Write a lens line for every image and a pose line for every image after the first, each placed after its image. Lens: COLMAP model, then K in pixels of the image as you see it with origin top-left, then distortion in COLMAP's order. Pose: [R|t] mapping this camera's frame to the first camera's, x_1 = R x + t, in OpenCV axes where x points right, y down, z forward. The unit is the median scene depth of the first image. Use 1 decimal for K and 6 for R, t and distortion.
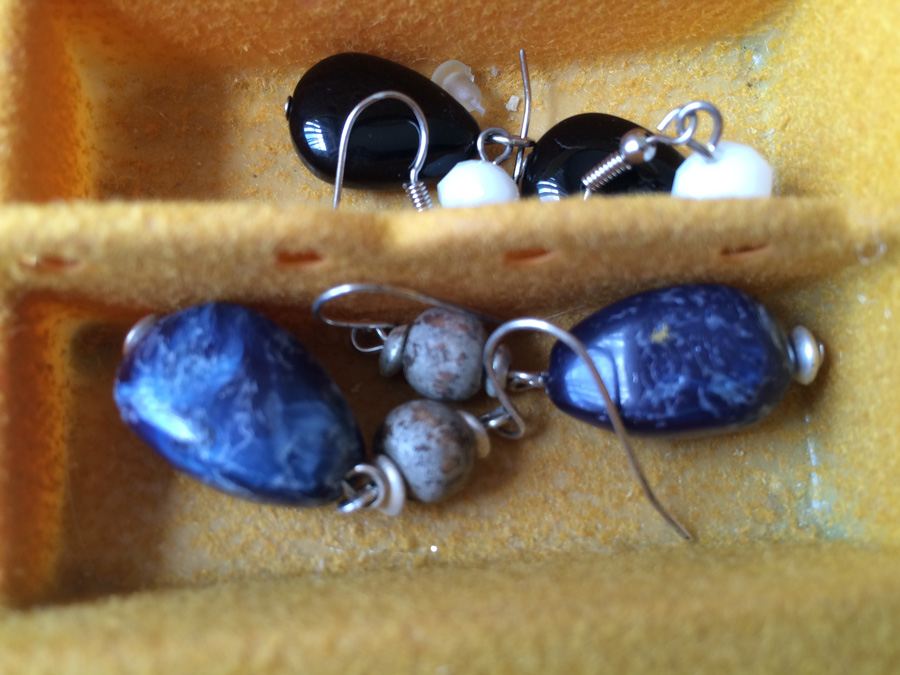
lens RADIAL K [[821.9, 0, 450.0], [0, 821.9, 337.5], [0, 0, 1]] dist [0.062305, -0.167332]
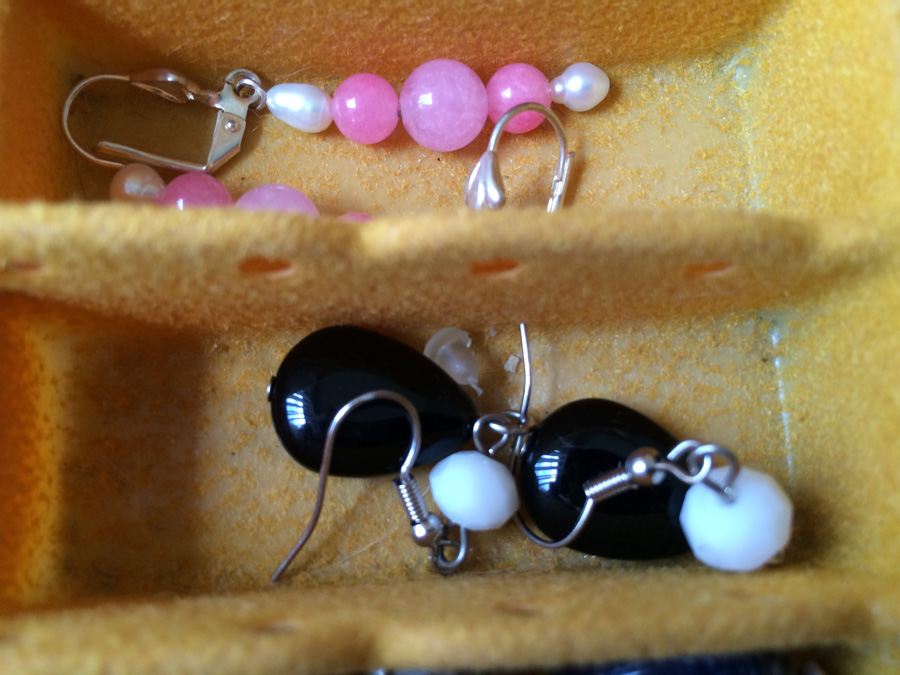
lens RADIAL K [[821.9, 0, 450.0], [0, 821.9, 337.5], [0, 0, 1]] dist [0.062305, -0.167332]
pose [[0.999683, 0.022802, 0.010687, -0.004788], [-0.022982, 0.999590, 0.017076, -0.341523], [-0.010293, -0.017316, 0.999797, 0.068488]]
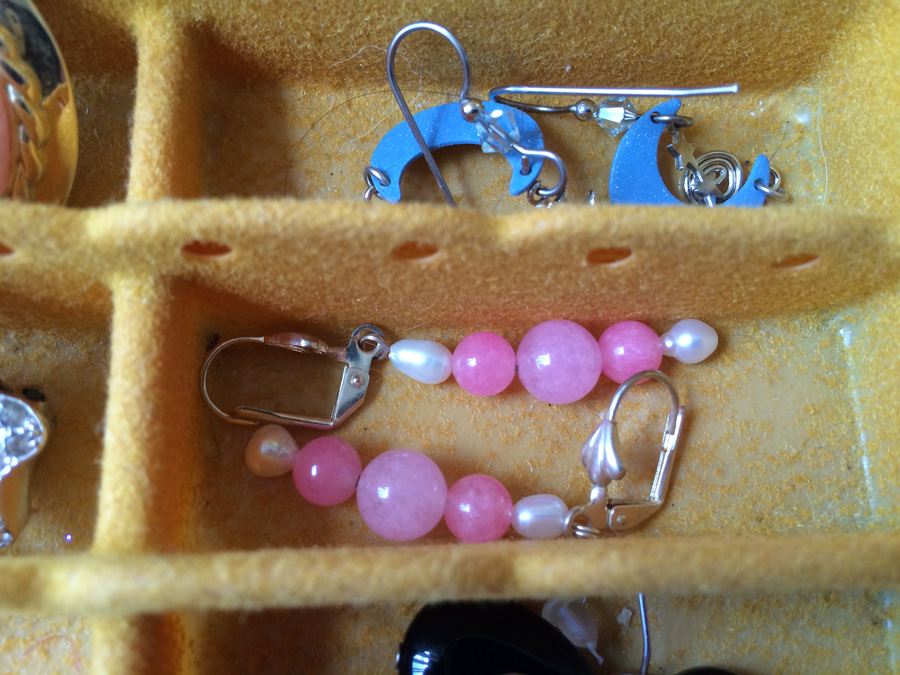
lens RADIAL K [[821.9, 0, 450.0], [0, 821.9, 337.5], [0, 0, 1]] dist [0.062305, -0.167332]
pose [[0.999234, 0.034890, -0.017717, -0.125693], [-0.035420, 0.998907, -0.030492, -0.594060], [0.016634, 0.031097, 0.999378, 0.031160]]
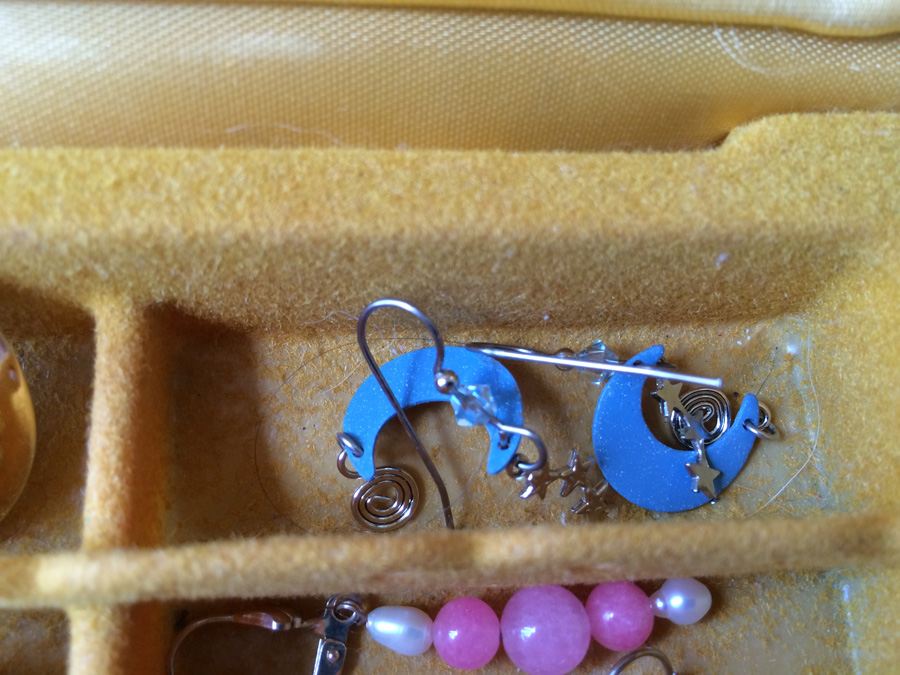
lens RADIAL K [[821.9, 0, 450.0], [0, 821.9, 337.5], [0, 0, 1]] dist [0.062305, -0.167332]
pose [[0.999795, 0.010942, -0.017059, -0.107251], [-0.012006, 0.997905, -0.063566, -0.879225], [0.016328, 0.063757, 0.997832, 0.060476]]
